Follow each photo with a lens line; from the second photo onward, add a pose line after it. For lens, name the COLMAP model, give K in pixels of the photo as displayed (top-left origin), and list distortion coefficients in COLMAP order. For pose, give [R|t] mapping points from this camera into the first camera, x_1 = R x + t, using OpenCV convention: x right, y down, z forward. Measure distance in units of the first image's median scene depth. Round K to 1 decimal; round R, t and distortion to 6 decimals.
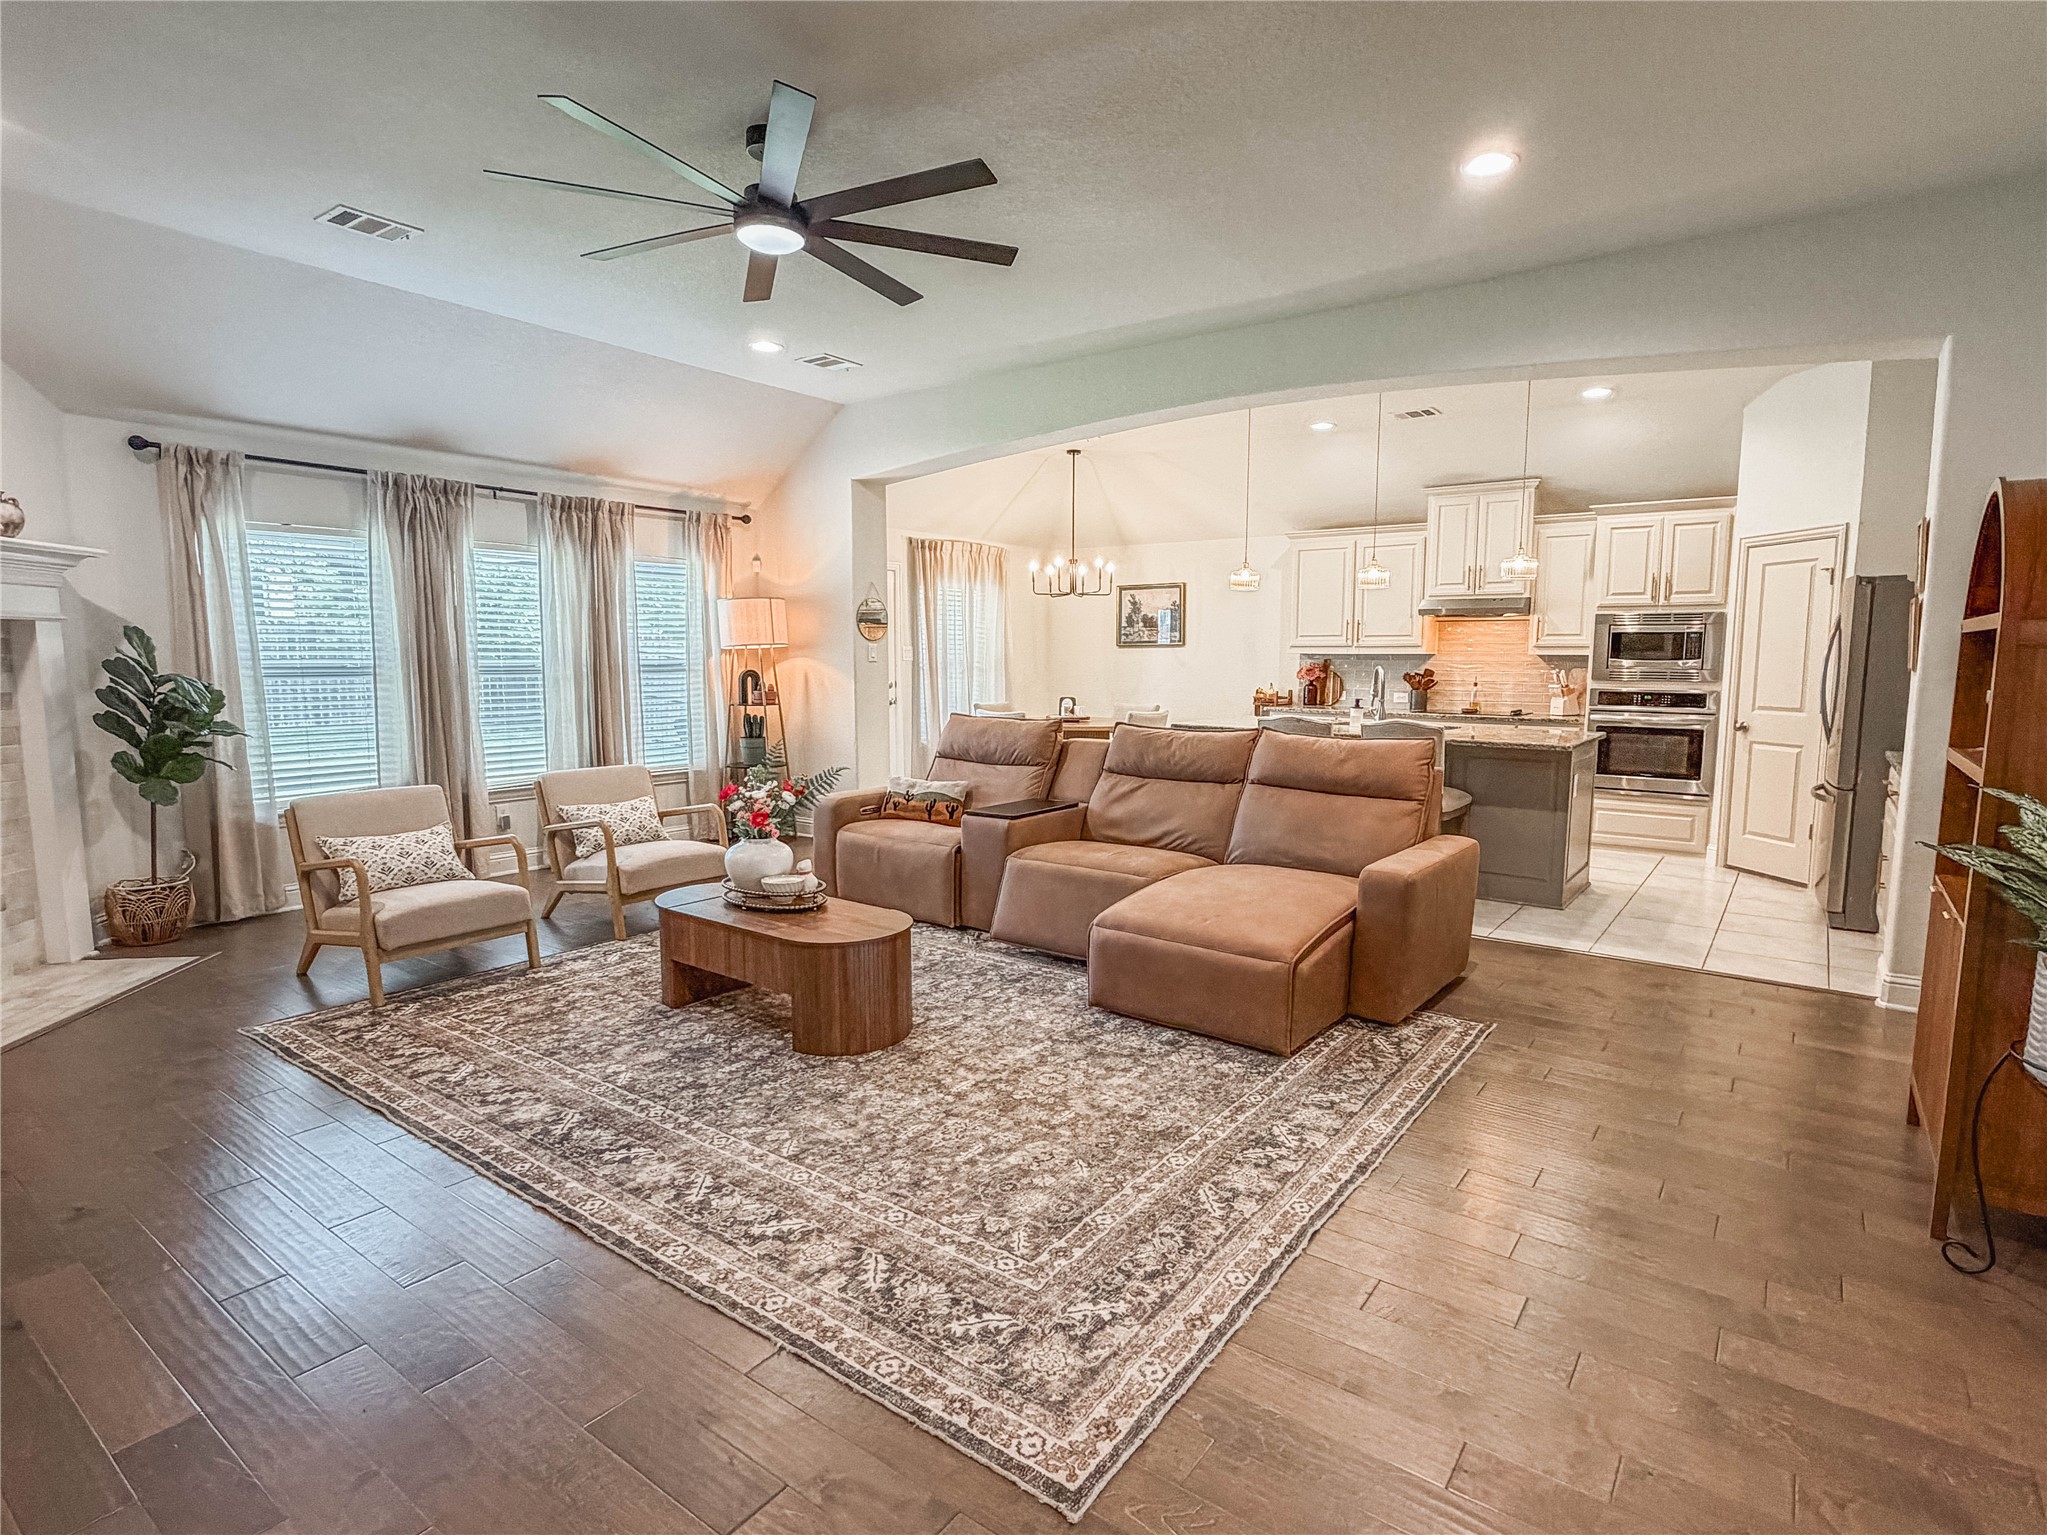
lens RADIAL K [[1048.8, 0, 1033.2], [0, 1048.8, 767.3], [0, 0, 1]] dist [0.001129, 0.000046]
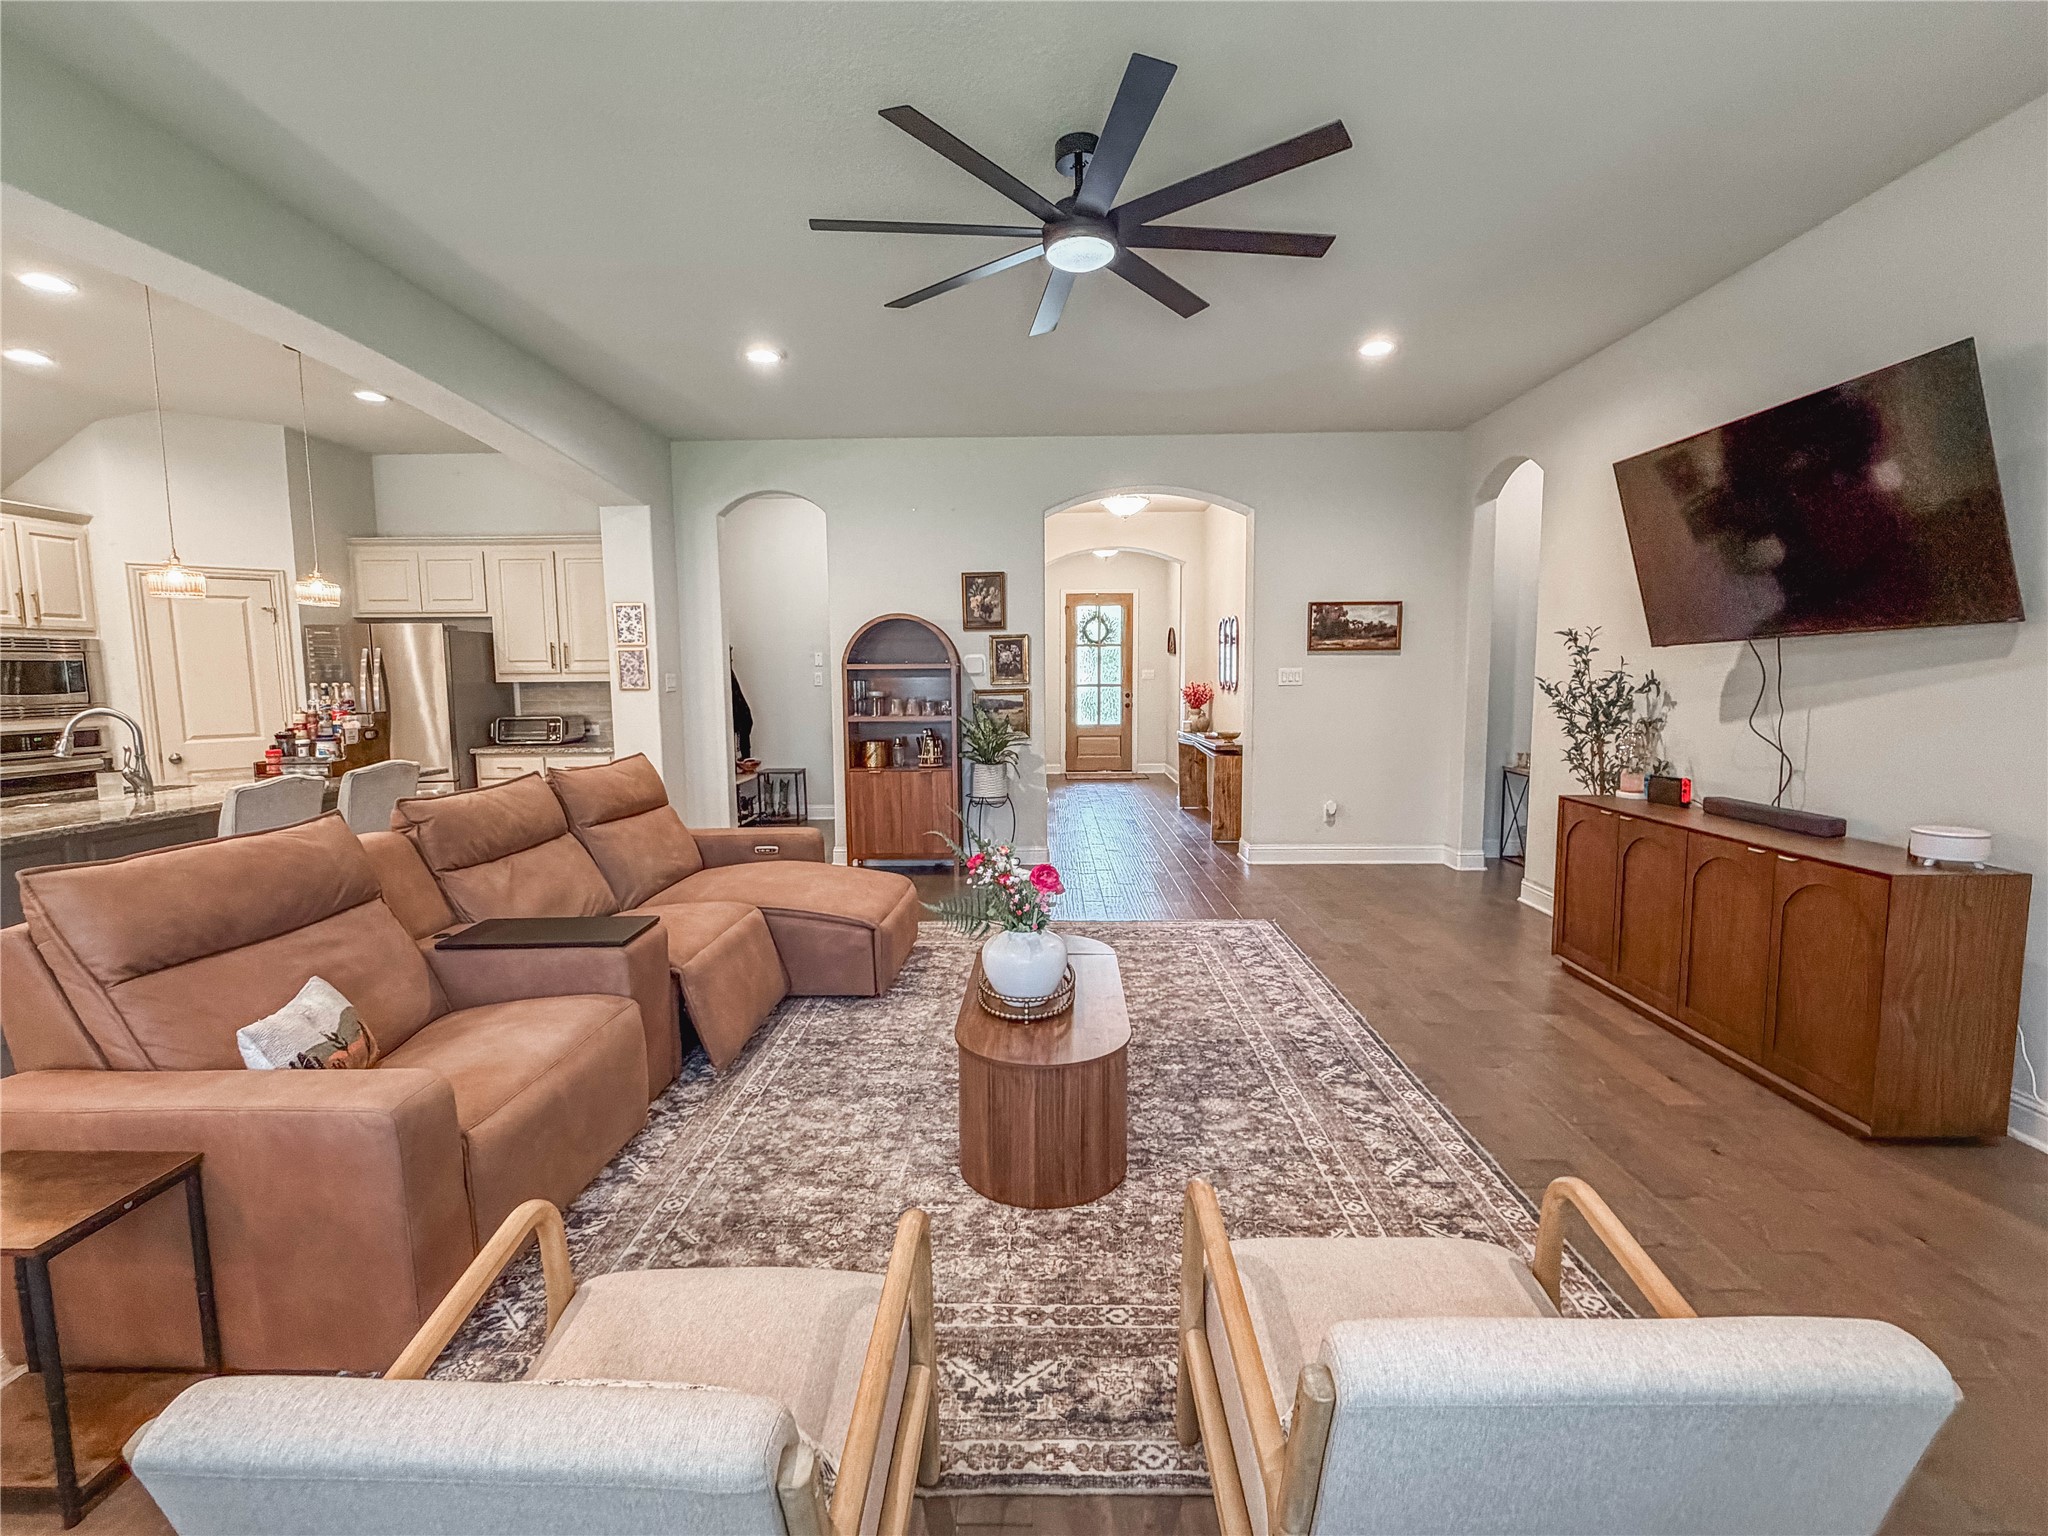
lens RADIAL K [[914.1, 0, 1034.5], [0, 914.1, 768.2], [0, 0, 1]] dist [0.000441, 0.000095]
pose [[-0.581079, -0.086492, 0.809238, -1.038254], [0.094634, 0.980411, 0.172739, -0.214414], [-0.808326, 0.176957, -0.561511, 1.753939]]
